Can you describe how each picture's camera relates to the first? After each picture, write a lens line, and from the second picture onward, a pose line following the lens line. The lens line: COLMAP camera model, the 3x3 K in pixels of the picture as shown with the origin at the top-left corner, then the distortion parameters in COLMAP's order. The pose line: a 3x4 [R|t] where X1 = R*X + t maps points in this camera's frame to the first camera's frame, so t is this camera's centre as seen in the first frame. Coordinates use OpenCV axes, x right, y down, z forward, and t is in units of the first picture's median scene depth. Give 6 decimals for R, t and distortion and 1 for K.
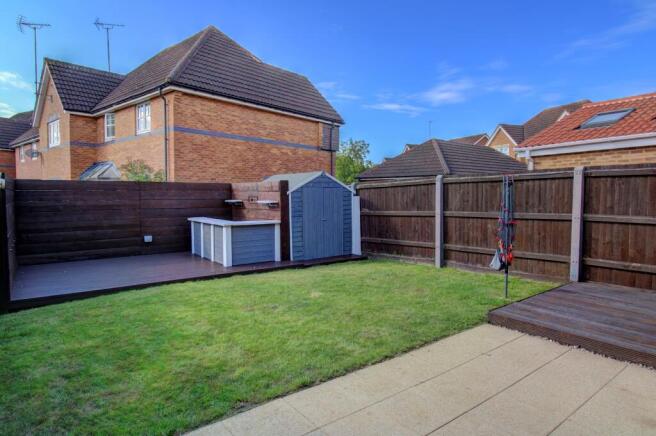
lens RADIAL K [[411.4, 0, 329.6], [0, 411.4, 217.7], [0, 0, 1]] dist [0.016500, -0.000488]
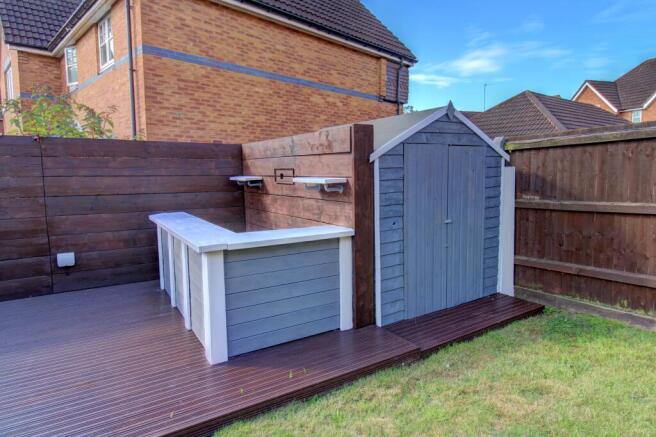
lens RADIAL K [[411.4, 0, 327.4], [0, 411.4, 218.1], [0, 0, 1]] dist [0.016500, -0.000488]
pose [[0.996968, 0.003130, -0.077746, -0.097199], [0.001358, 0.998338, 0.057606, -0.021883], [0.077797, -0.057537, 0.995308, 0.521096]]
